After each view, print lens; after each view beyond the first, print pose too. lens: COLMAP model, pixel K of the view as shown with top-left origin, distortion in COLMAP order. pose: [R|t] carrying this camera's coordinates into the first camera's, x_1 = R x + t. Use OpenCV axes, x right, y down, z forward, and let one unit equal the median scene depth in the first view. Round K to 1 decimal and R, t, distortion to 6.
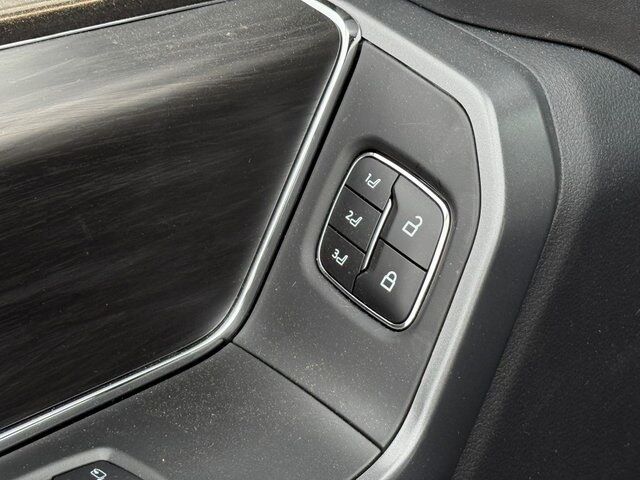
lens RADIAL K [[1728.3, 0, 319.7], [0, 1728.3, 238.6], [0, 0, 1]] dist [0.098153, 0.000000]
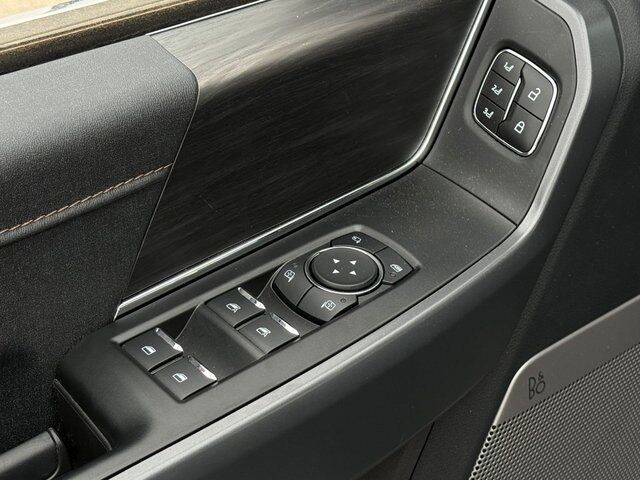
lens RADIAL K [[1323.5, 0, 320.1], [0, 1323.5, 242.3], [0, 0, 1]] dist [0.138157, 0.000000]
pose [[0.999341, -0.001739, -0.036265, -0.107809], [0.006005, 0.993013, 0.117853, -0.018015], [0.035806, -0.117994, 0.992369, -0.310455]]
